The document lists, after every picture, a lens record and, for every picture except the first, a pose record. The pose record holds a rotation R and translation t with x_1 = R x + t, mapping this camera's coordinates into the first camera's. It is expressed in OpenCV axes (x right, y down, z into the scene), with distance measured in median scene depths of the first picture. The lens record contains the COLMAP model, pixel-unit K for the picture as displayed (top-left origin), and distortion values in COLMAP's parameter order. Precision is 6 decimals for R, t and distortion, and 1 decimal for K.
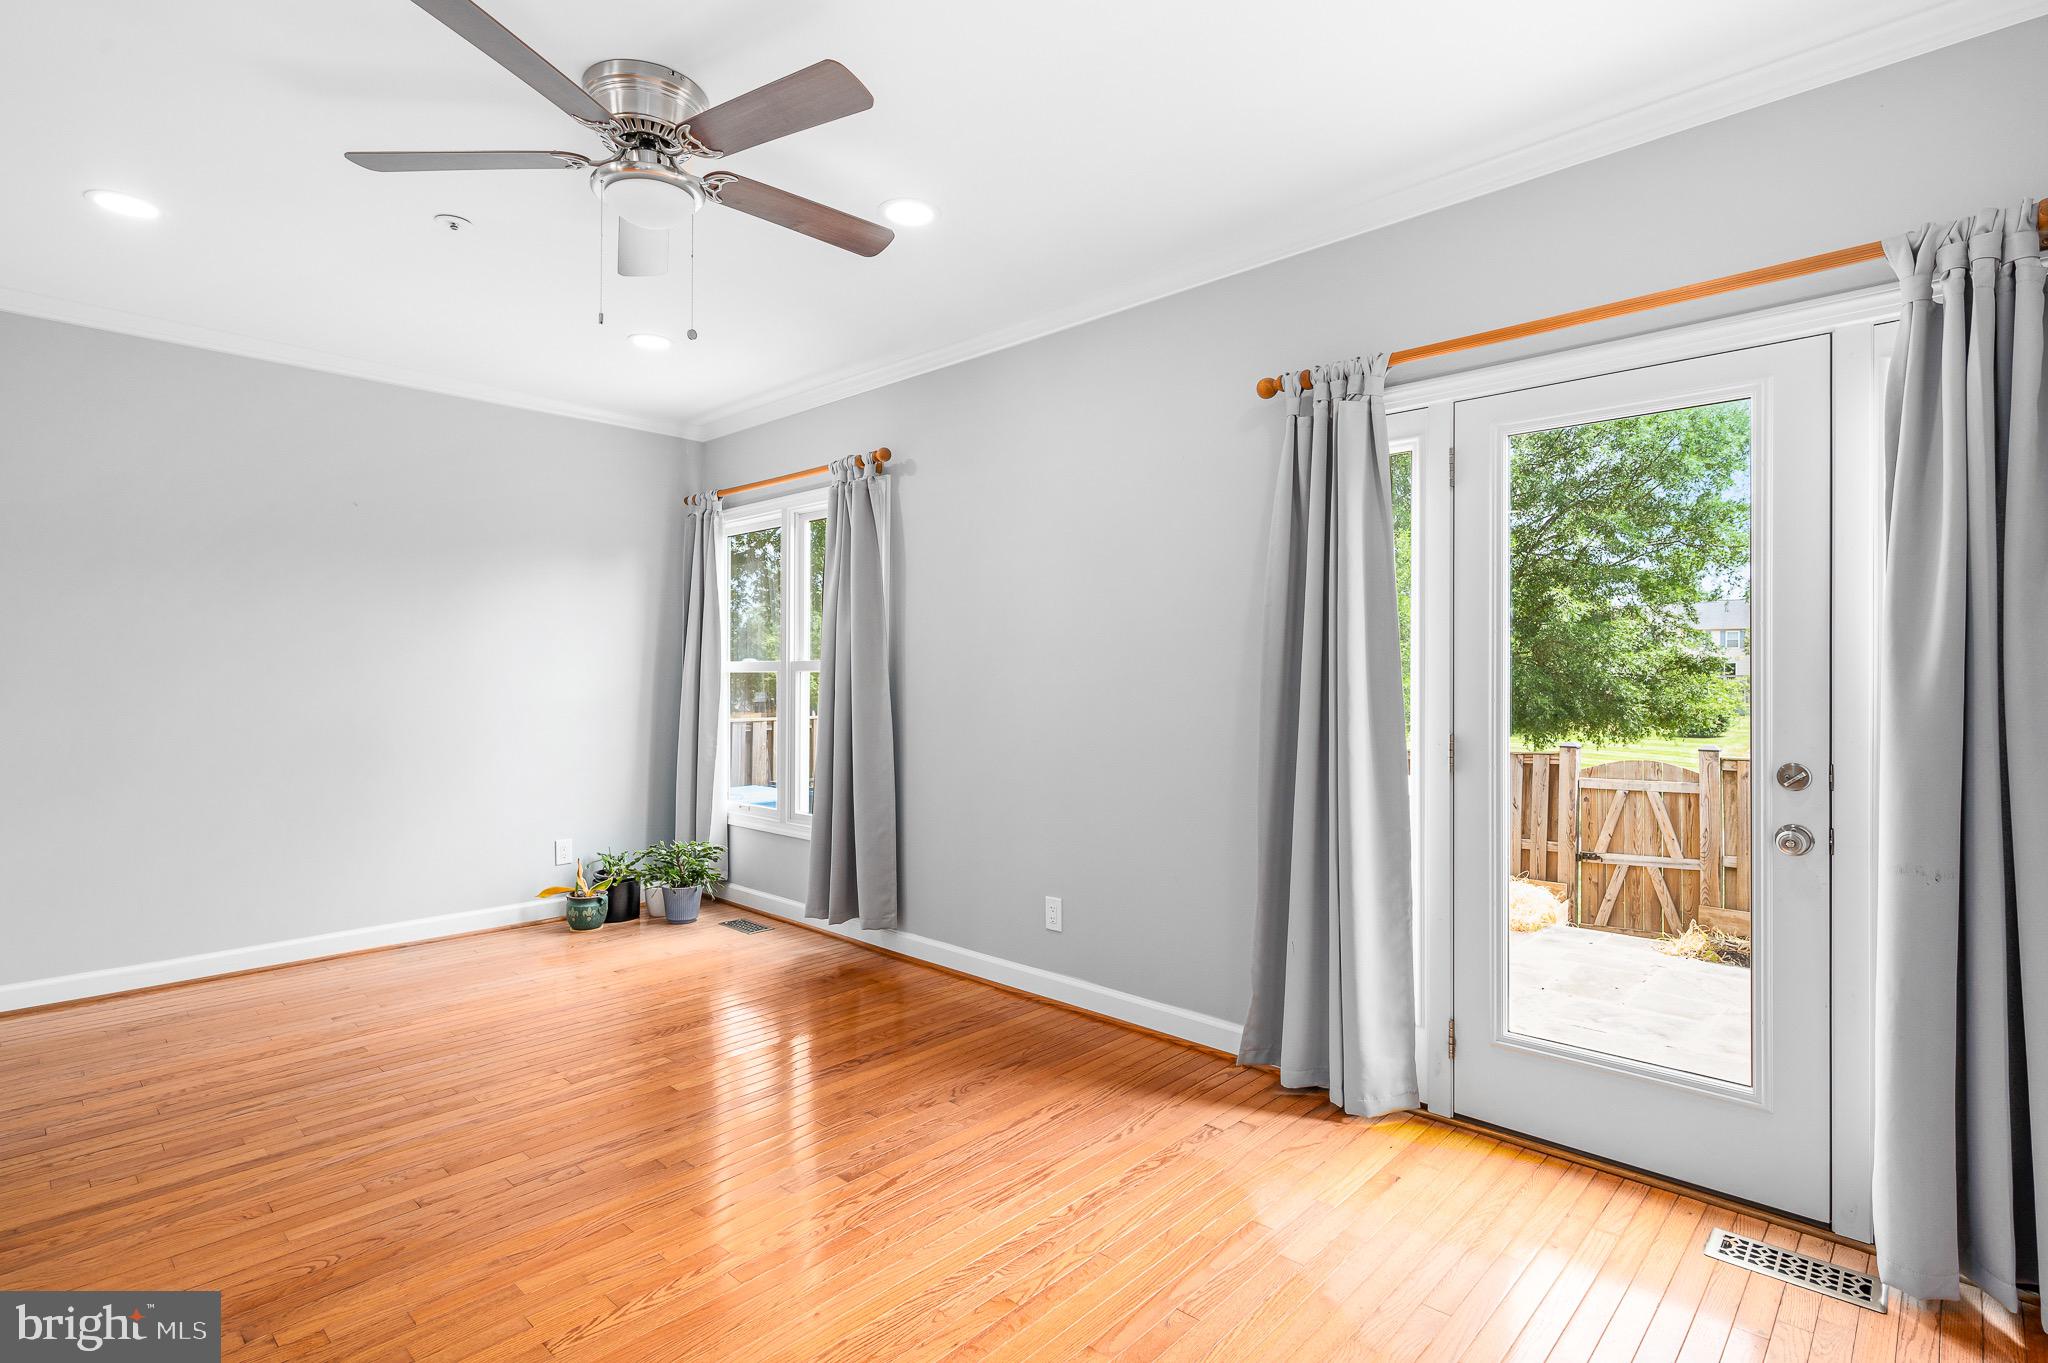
lens RADIAL K [[997.8, 0, 1039.4], [0, 997.8, 696.5], [0, 0, 1]] dist [0.000179, 0.002658]
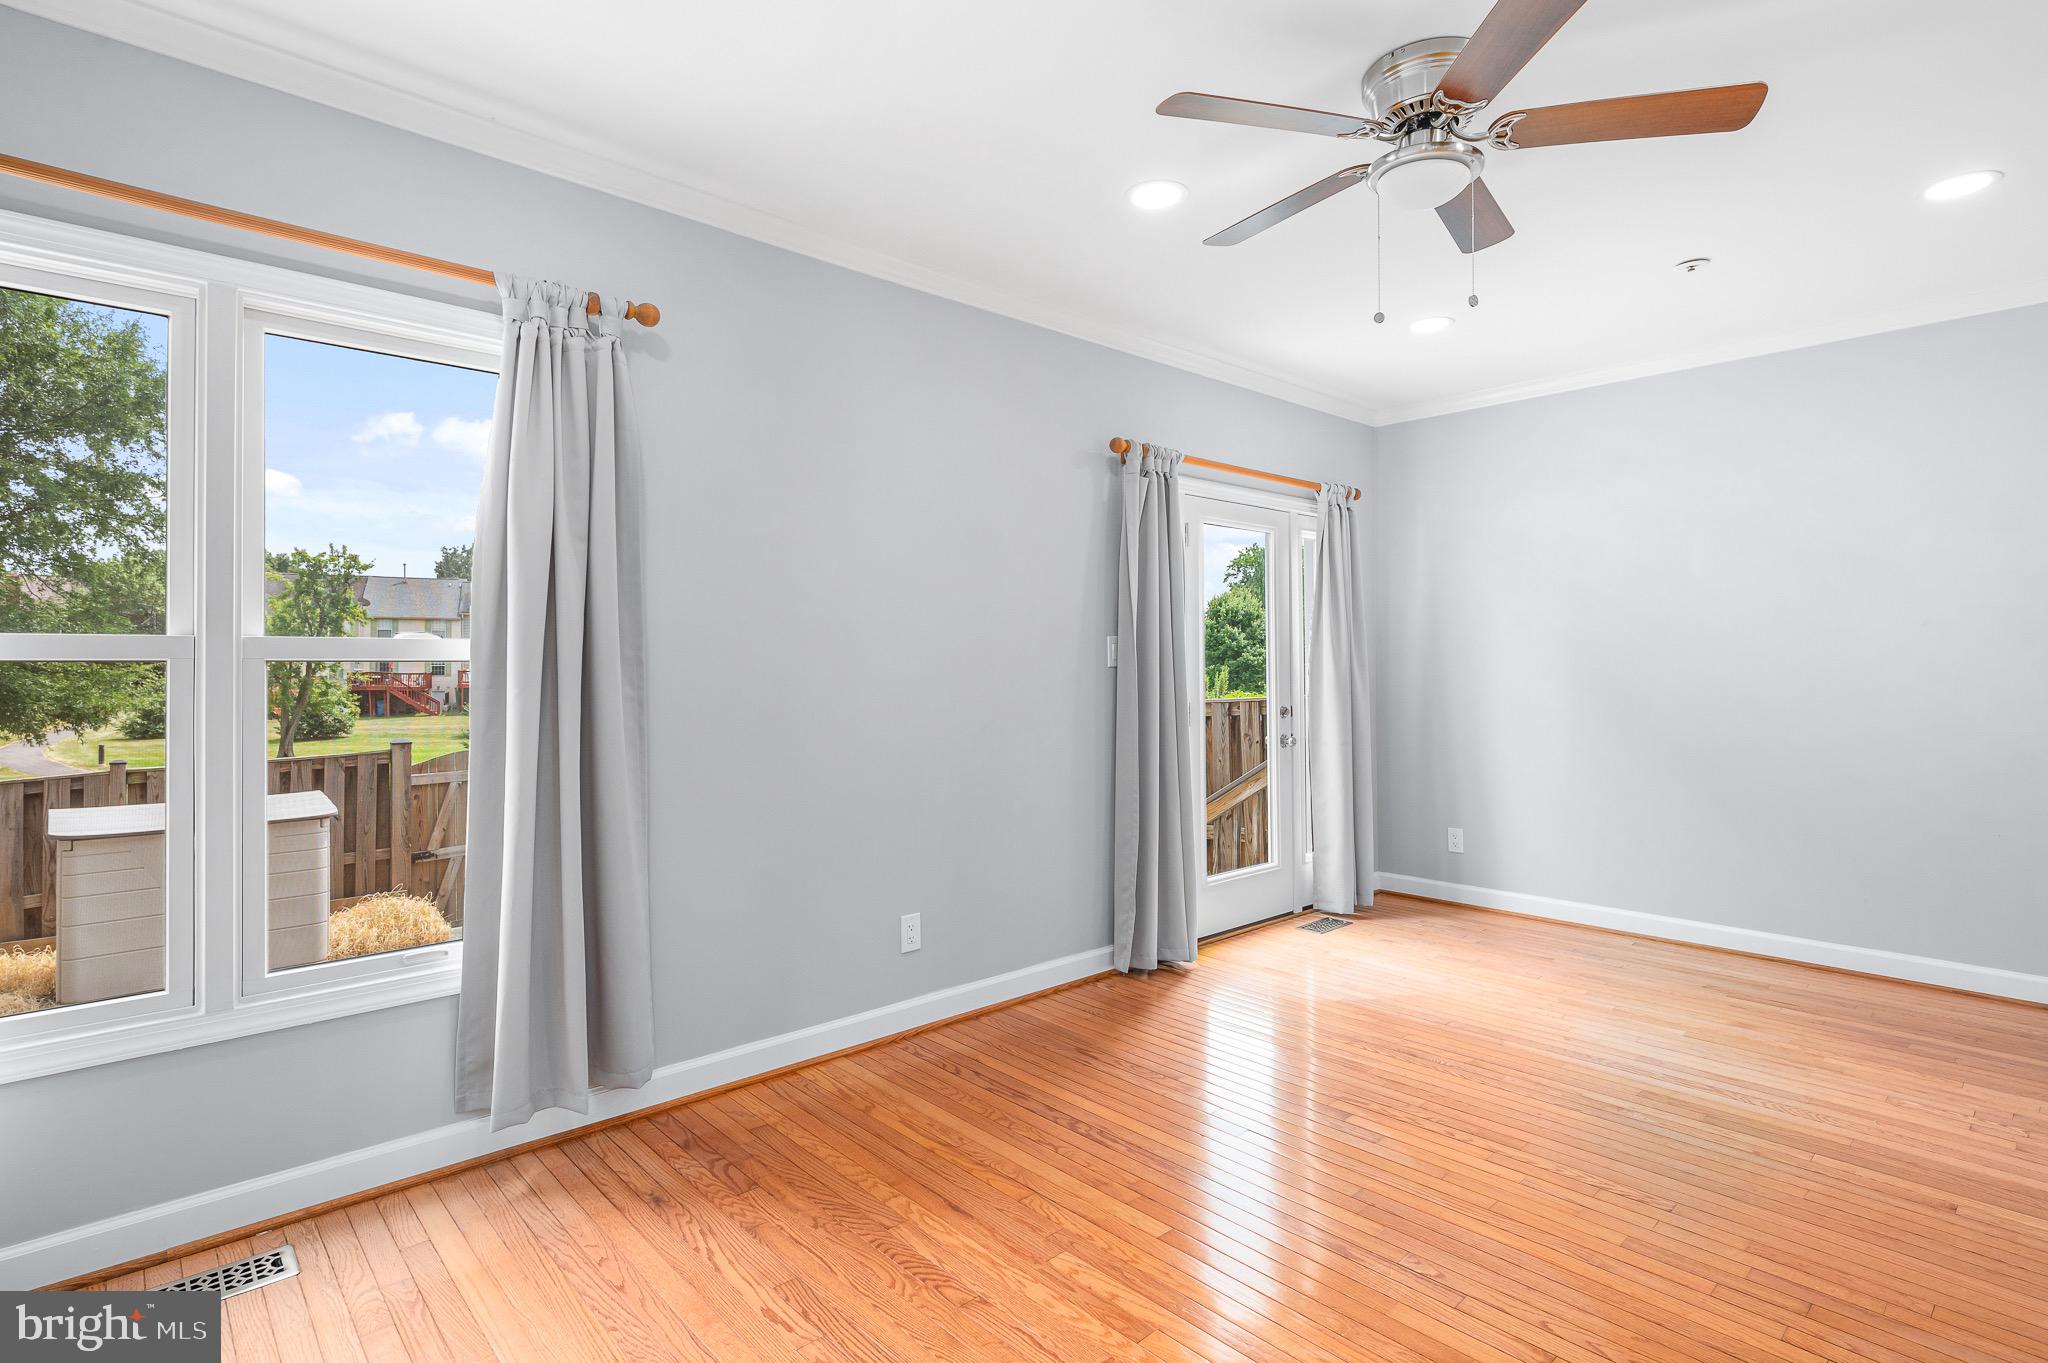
lens RADIAL K [[997.8, 0, 1031.5], [0, 997.8, 675.9], [0, 0, 1]] dist [0.000179, 0.002658]
pose [[0.083153, -0.010440, 0.996482, -0.970278], [0.023790, 0.999681, 0.008489, -0.019589], [-0.996253, 0.023000, 0.083375, 0.910021]]
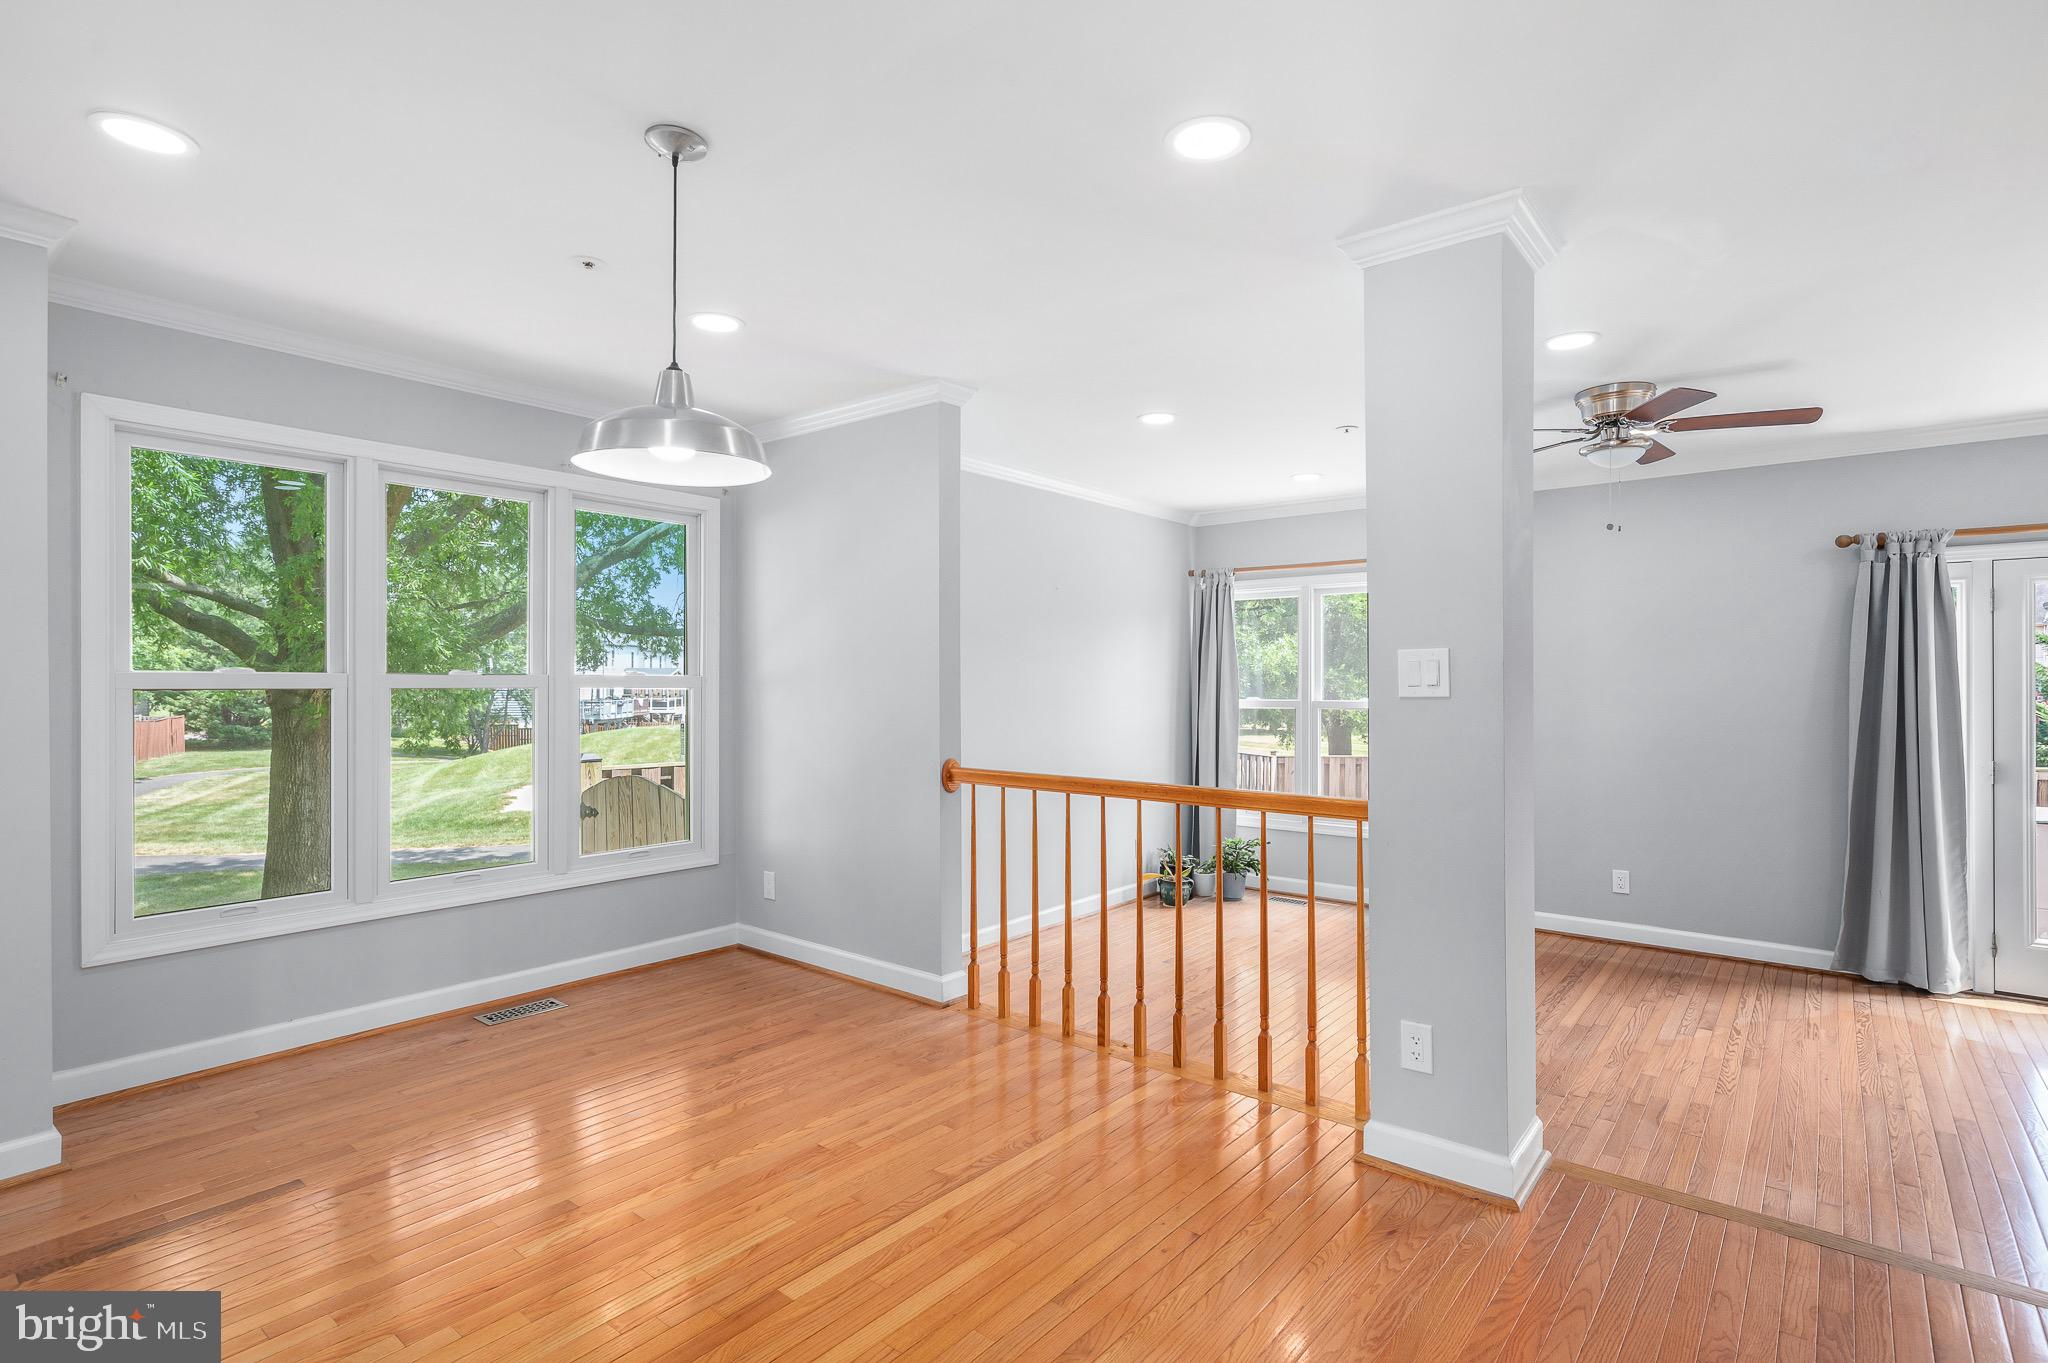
lens RADIAL K [[997.8, 0, 1040.3], [0, 997.8, 689.6], [0, 0, 1]] dist [0.000179, 0.002658]
pose [[0.997160, -0.004764, 0.075163, -1.048382], [0.005490, 0.999940, -0.009448, -0.058481], [-0.075113, 0.009834, 0.997127, -0.437858]]
